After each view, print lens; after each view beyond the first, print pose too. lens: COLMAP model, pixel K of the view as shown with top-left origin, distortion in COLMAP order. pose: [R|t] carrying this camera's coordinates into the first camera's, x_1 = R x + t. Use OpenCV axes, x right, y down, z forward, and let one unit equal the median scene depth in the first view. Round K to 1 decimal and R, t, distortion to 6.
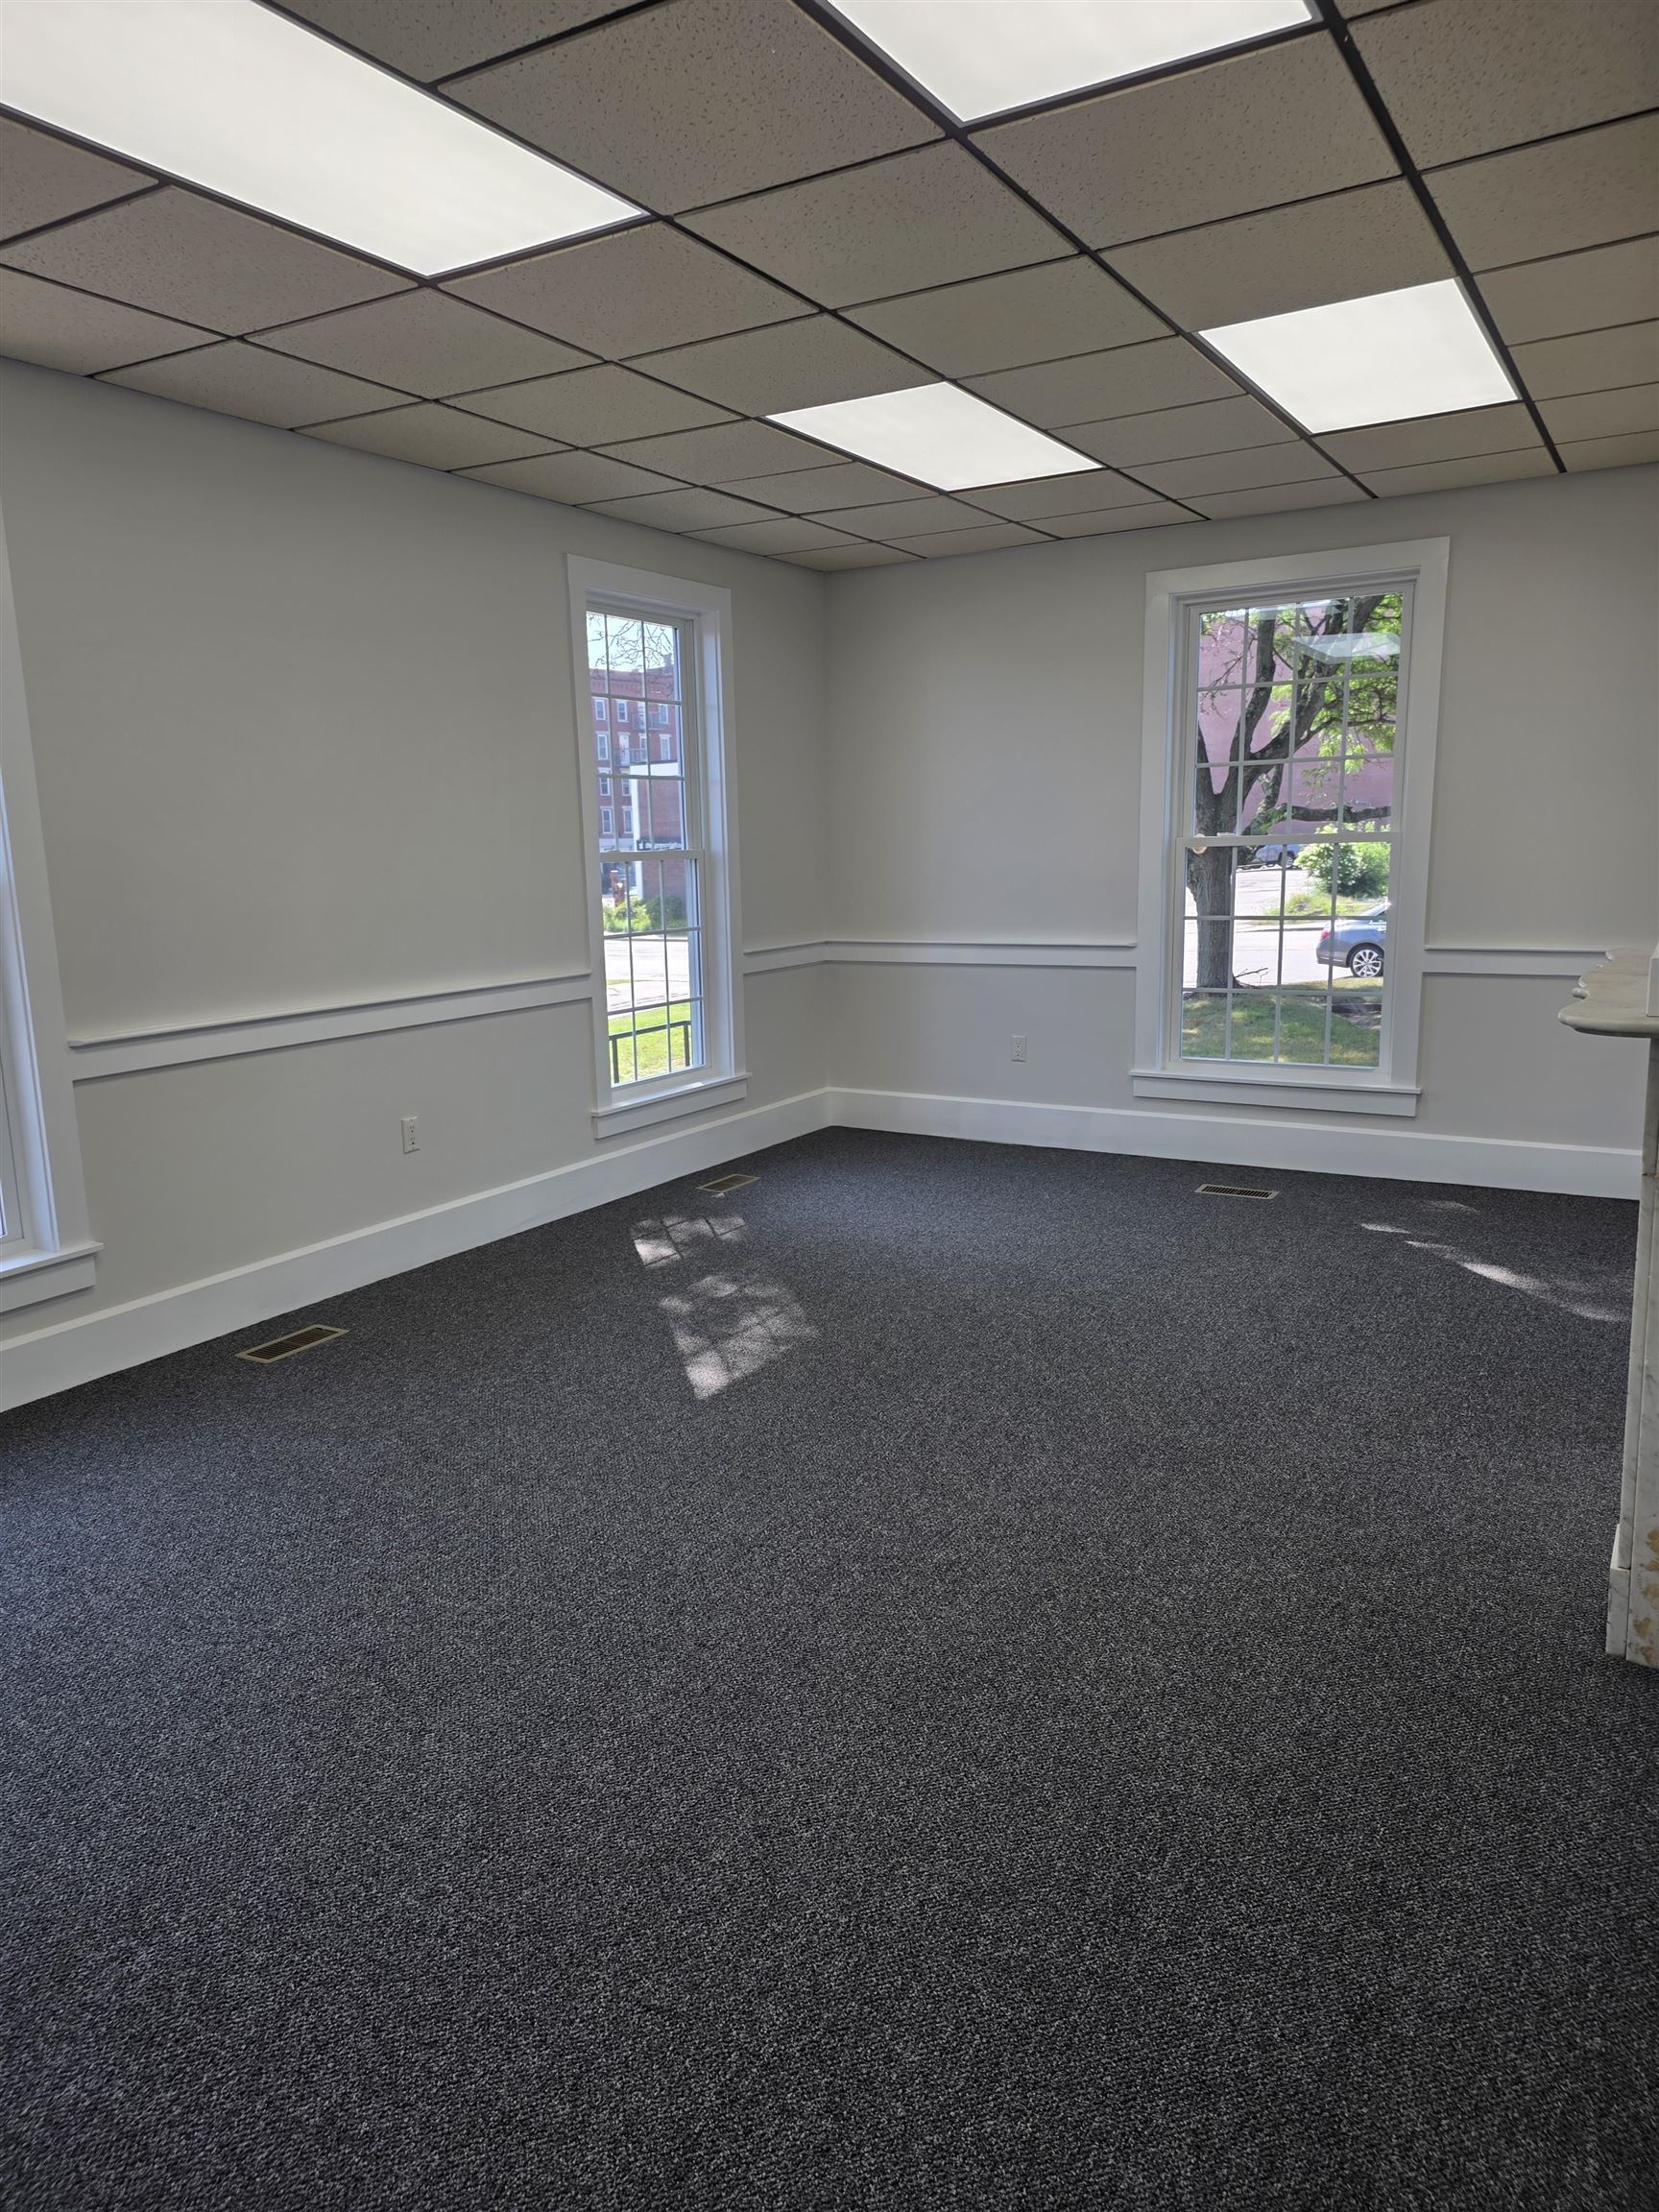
lens RADIAL K [[1540.8, 0, 783.5], [0, 1540.8, 1158.7], [0, 0, 1]] dist [0.056886, -0.056259]
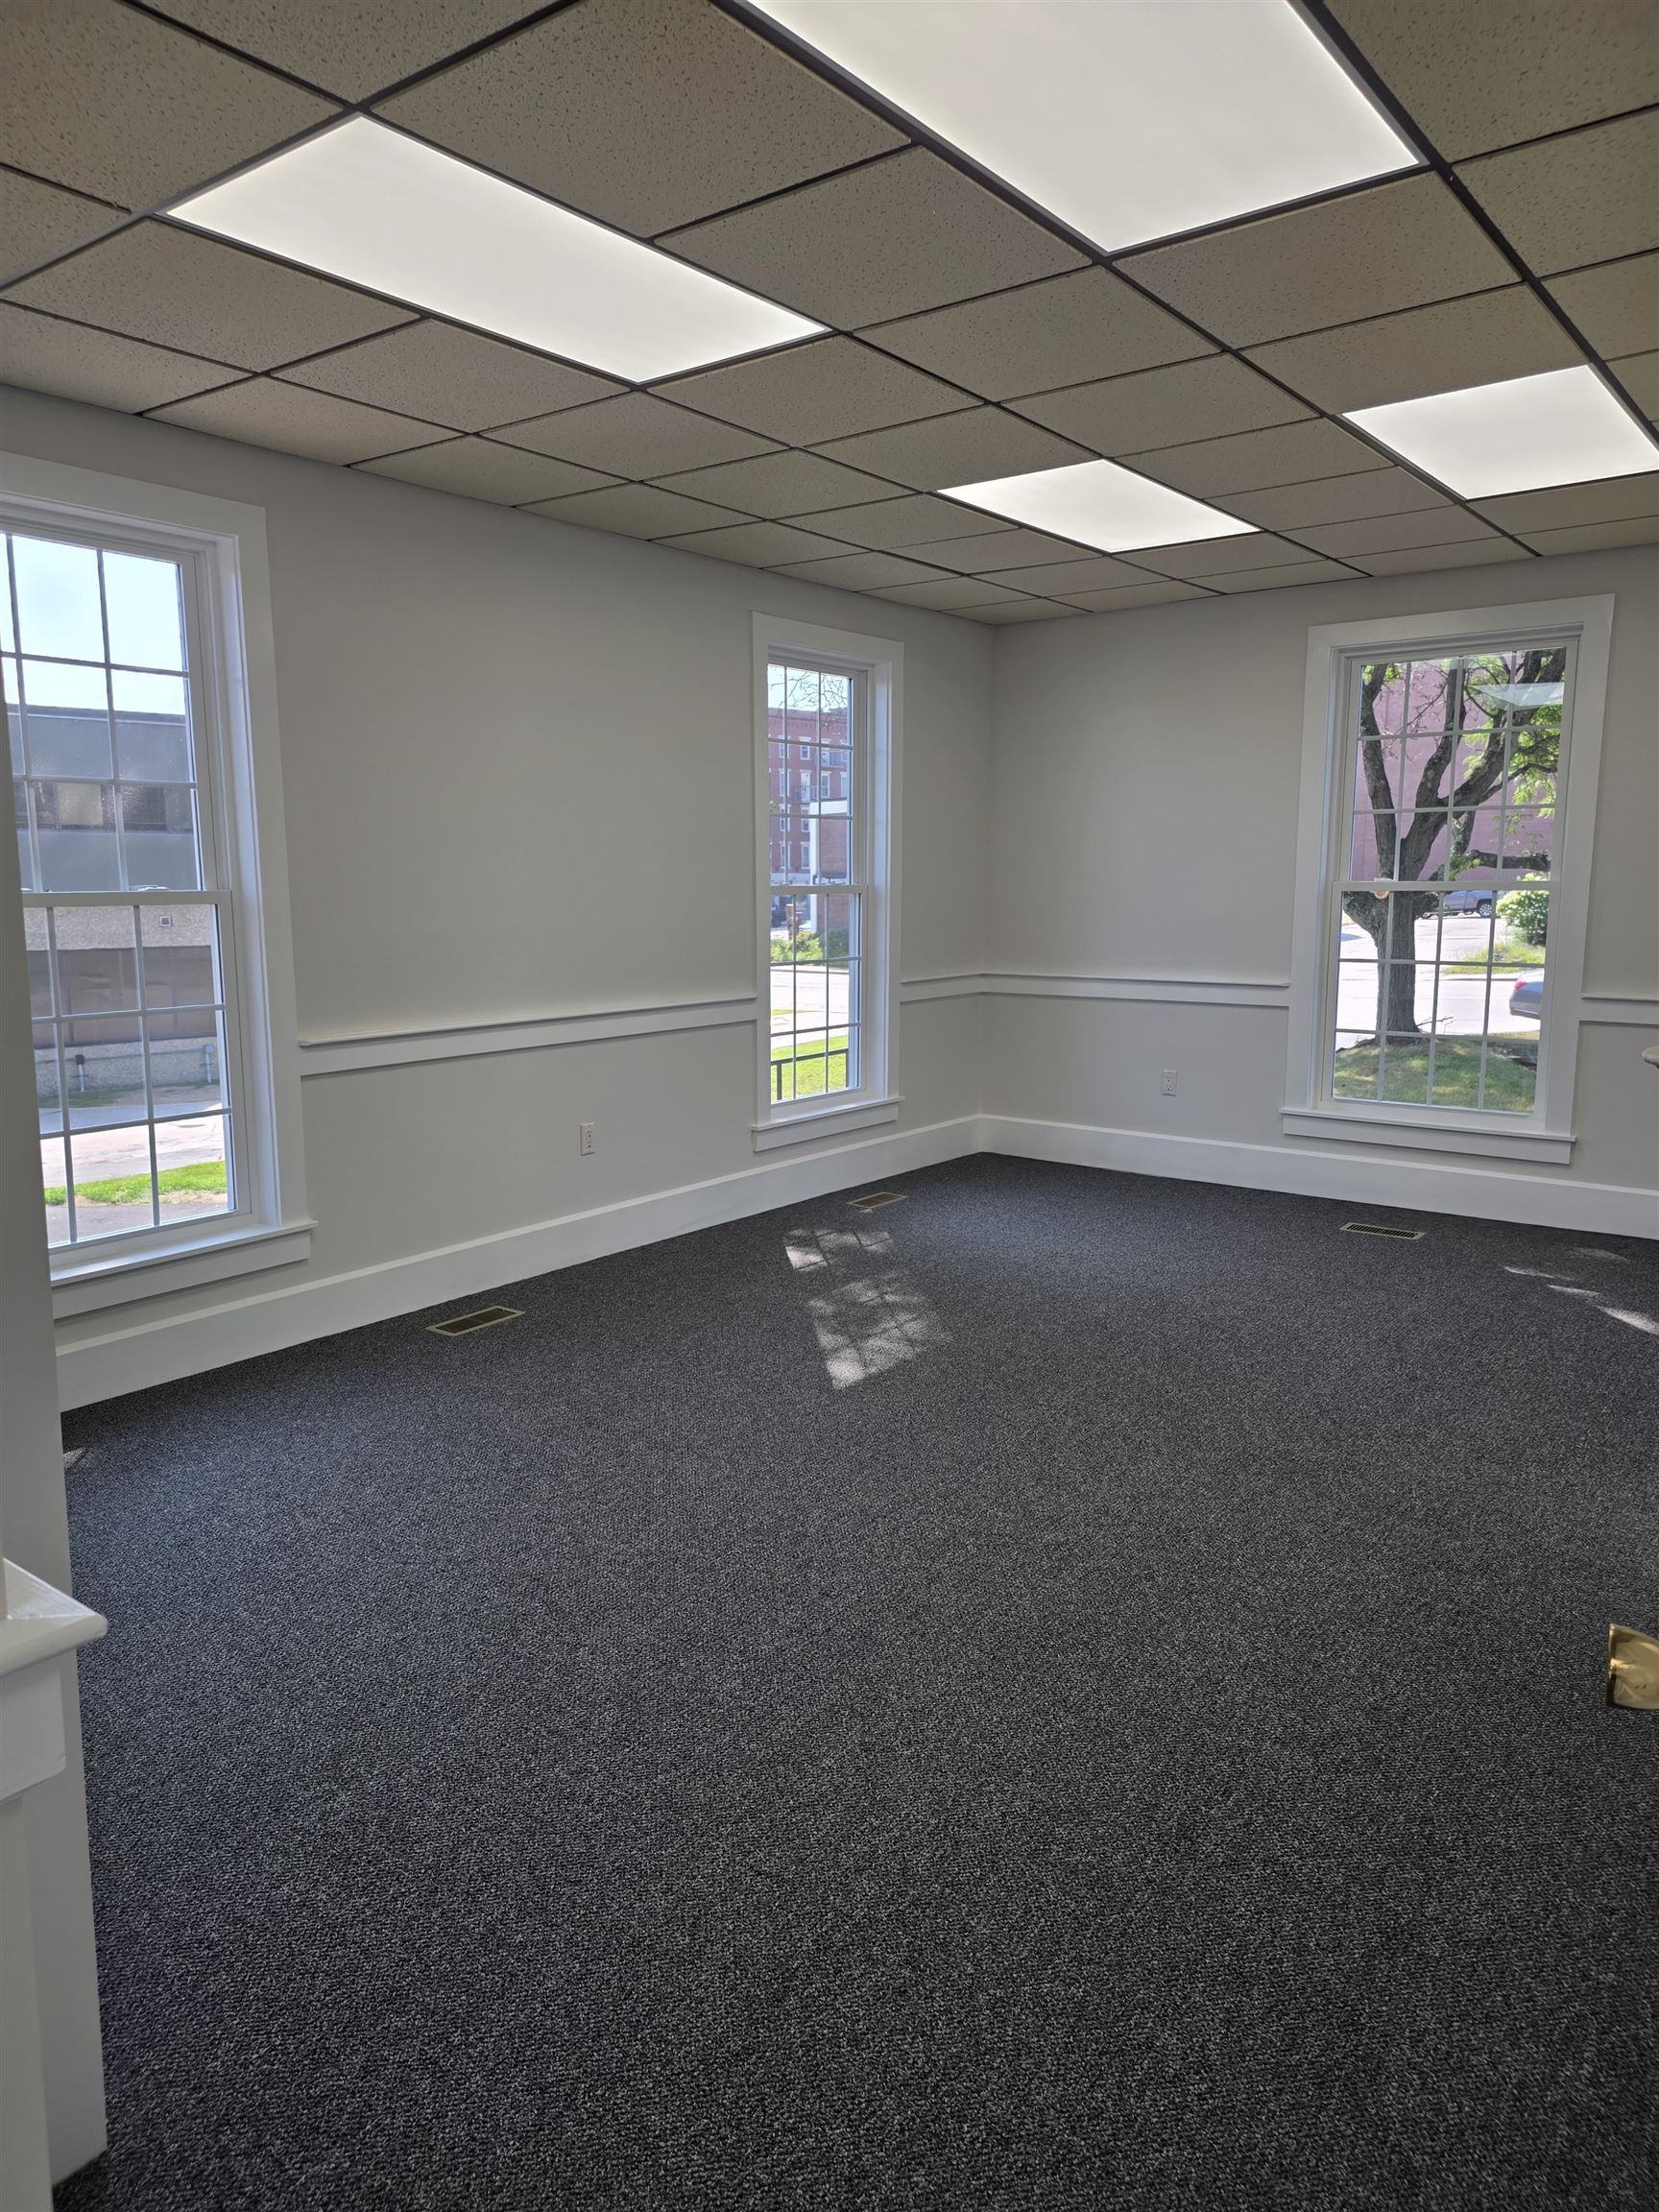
lens RADIAL K [[1540.8, 0, 783.5], [0, 1540.8, 1158.7], [0, 0, 1]] dist [0.056886, -0.056259]
pose [[0.993442, 0.039932, -0.107136, 0.020584], [-0.042286, 0.998910, -0.019789, 0.020174], [0.106229, 0.024189, 0.994047, -0.099987]]
